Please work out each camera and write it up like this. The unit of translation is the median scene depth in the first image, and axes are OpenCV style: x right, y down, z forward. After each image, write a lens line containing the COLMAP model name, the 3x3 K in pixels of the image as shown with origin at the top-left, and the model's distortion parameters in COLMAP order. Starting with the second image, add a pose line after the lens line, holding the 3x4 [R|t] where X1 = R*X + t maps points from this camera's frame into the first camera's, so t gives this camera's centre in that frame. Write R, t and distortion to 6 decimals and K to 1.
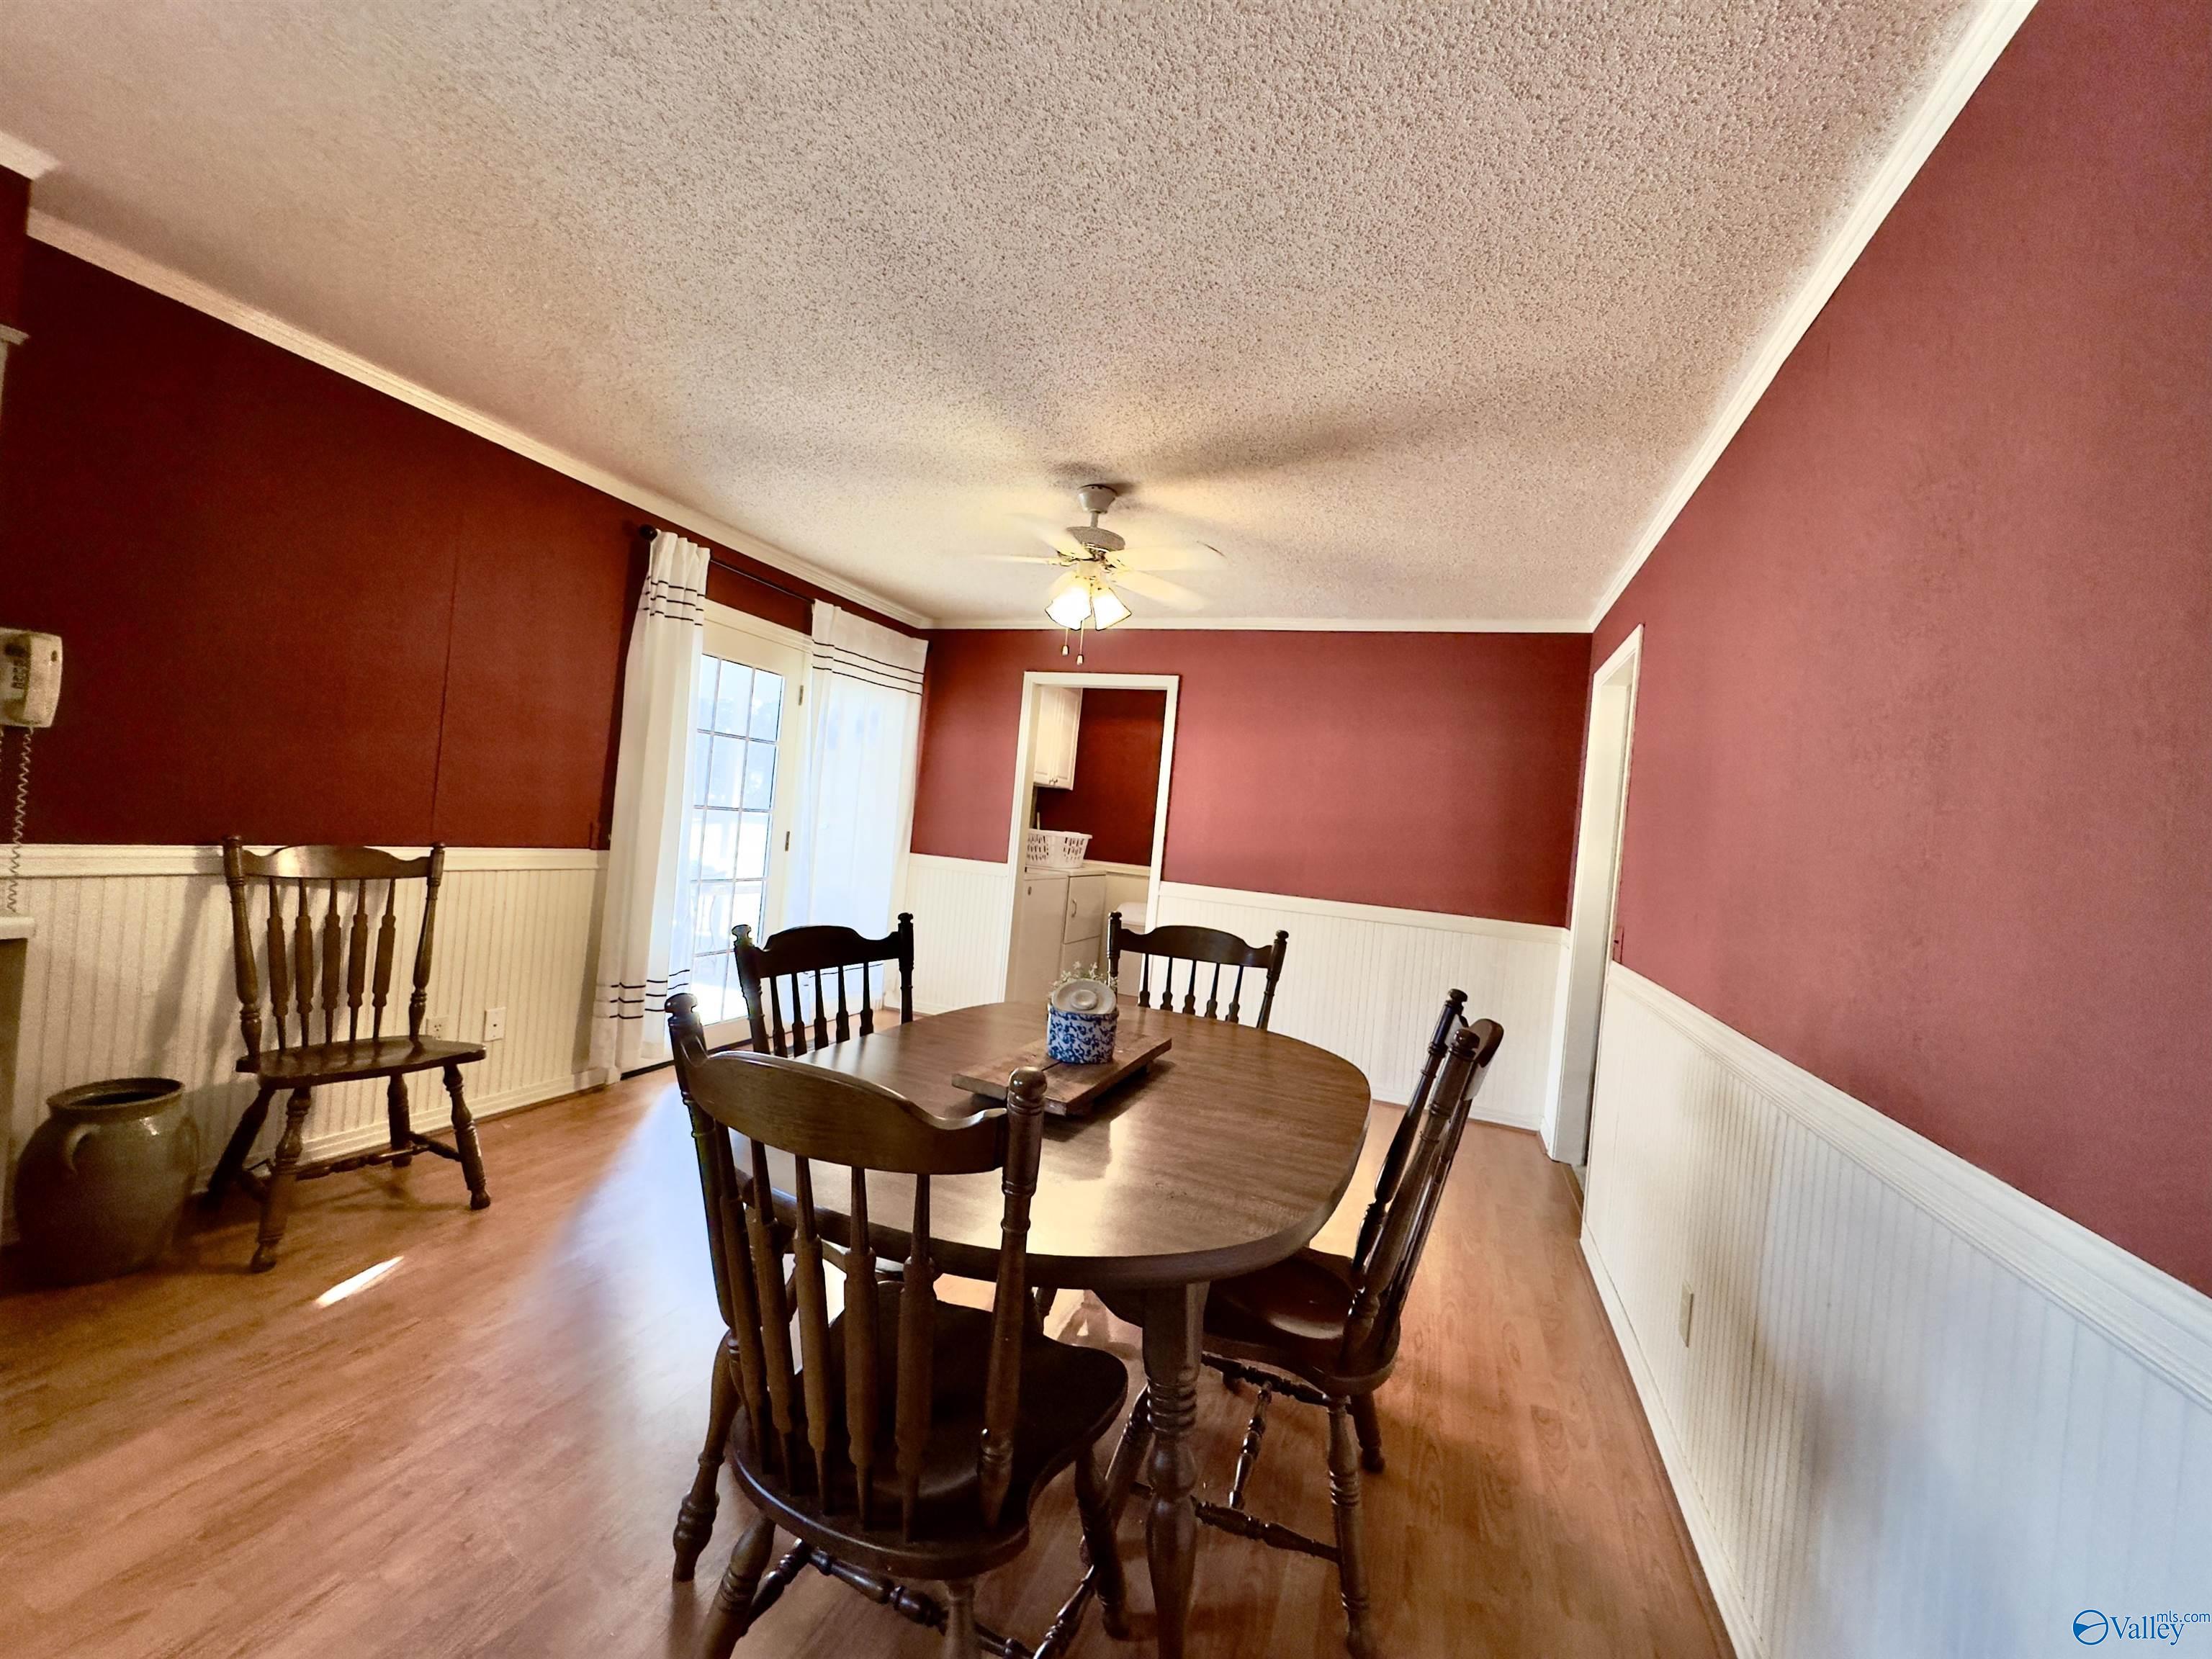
lens RADIAL K [[877.6, 0, 1106.0], [0, 877.6, 829.5], [0, 0, 1]] dist [-0.001105, 0.000215]
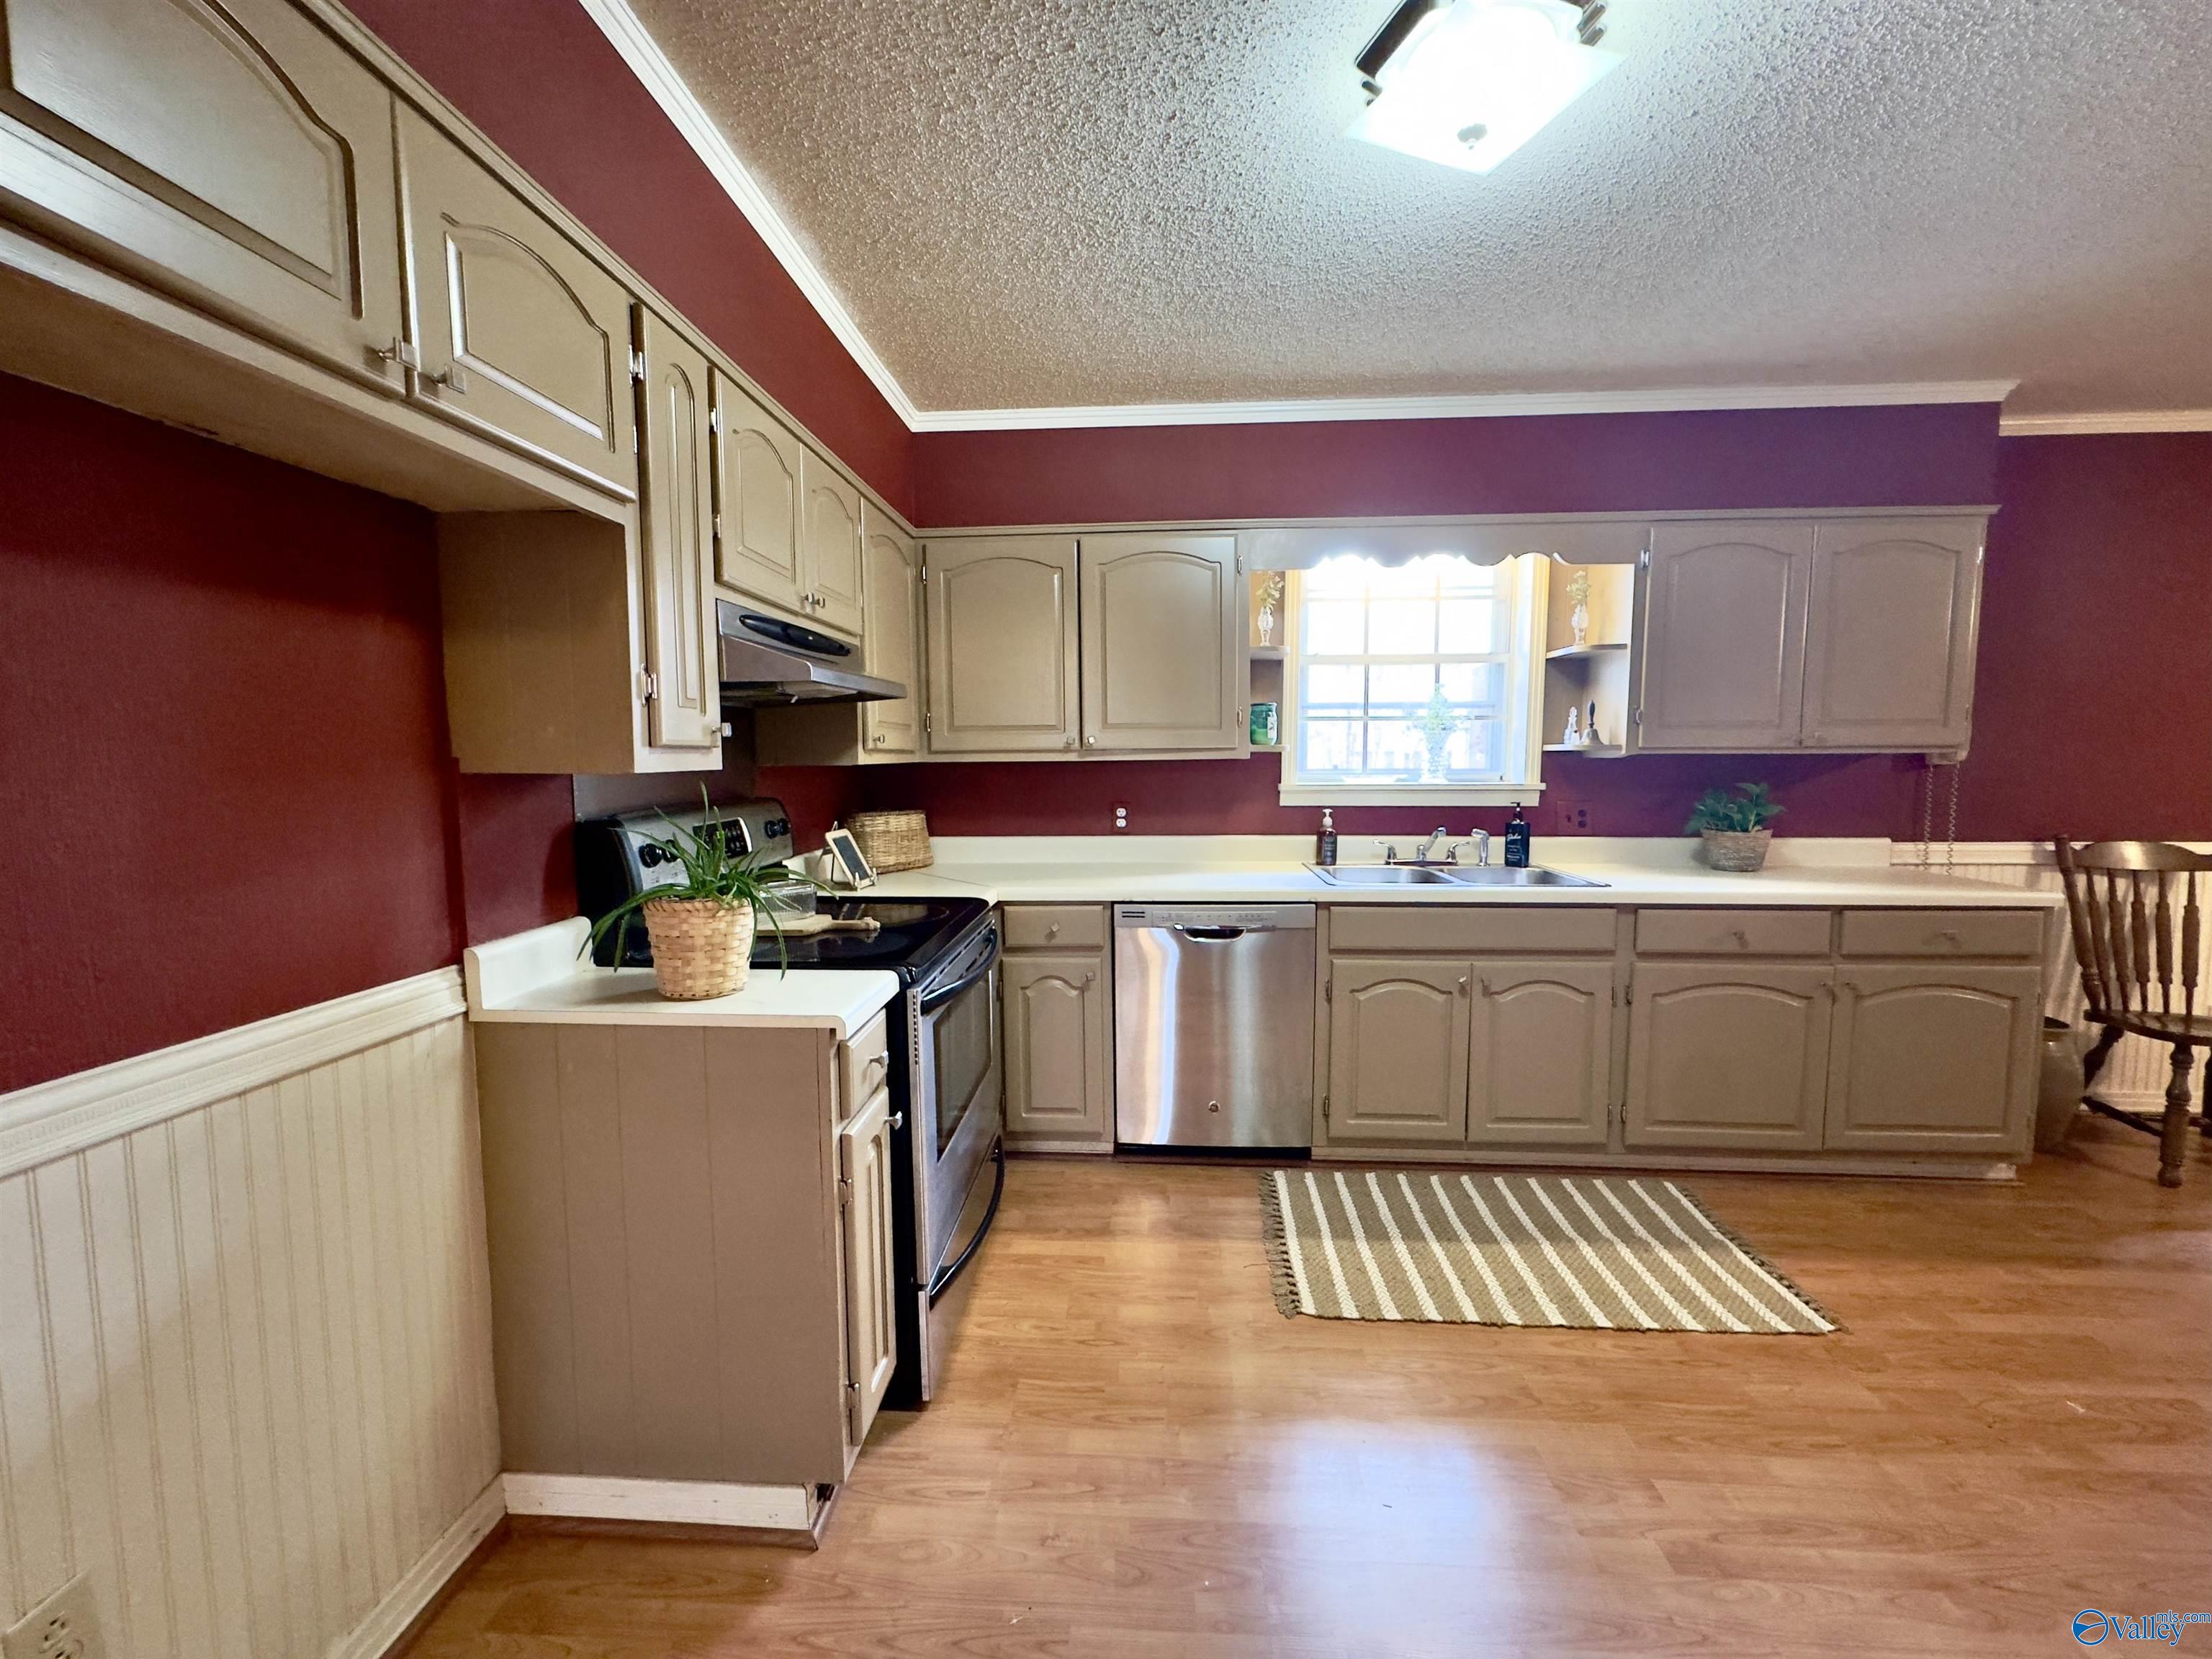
lens RADIAL K [[877.6, 0, 1106.0], [0, 877.6, 829.5], [0, 0, 1]] dist [-0.001105, 0.000215]
pose [[0.289254, -0.021028, -0.957022, -0.187809], [0.029720, 0.999474, -0.012978, -0.024695], [0.956791, -0.024689, 0.289726, -0.705099]]
